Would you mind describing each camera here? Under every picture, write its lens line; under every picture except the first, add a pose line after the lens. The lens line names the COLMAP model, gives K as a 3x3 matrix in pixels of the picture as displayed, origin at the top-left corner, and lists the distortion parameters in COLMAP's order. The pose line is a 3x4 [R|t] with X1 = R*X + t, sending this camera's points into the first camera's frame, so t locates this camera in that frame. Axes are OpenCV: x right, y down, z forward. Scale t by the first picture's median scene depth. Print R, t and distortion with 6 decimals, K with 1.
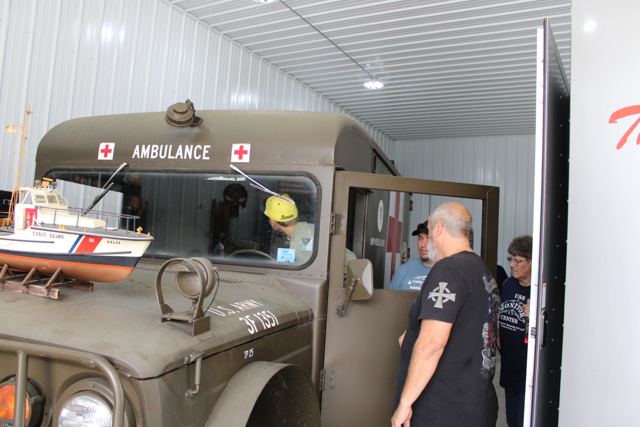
lens RADIAL K [[548.1, 0, 320.0], [0, 548.1, 213.5], [0, 0, 1]] dist [-0.108606, 0.005305]
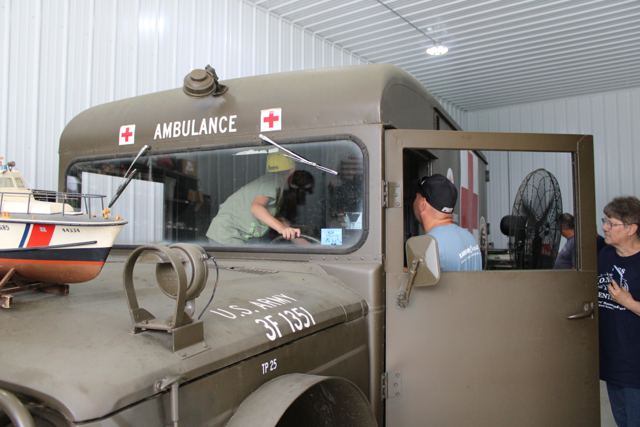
lens RADIAL K [[548.1, 0, 320.0], [0, 548.1, 213.5], [0, 0, 1]] dist [-0.108606, 0.005305]
pose [[0.987174, -0.071088, -0.142950, 0.041454], [0.074367, 0.997073, 0.017722, 0.024833], [0.141272, -0.028125, 0.989571, 0.178172]]
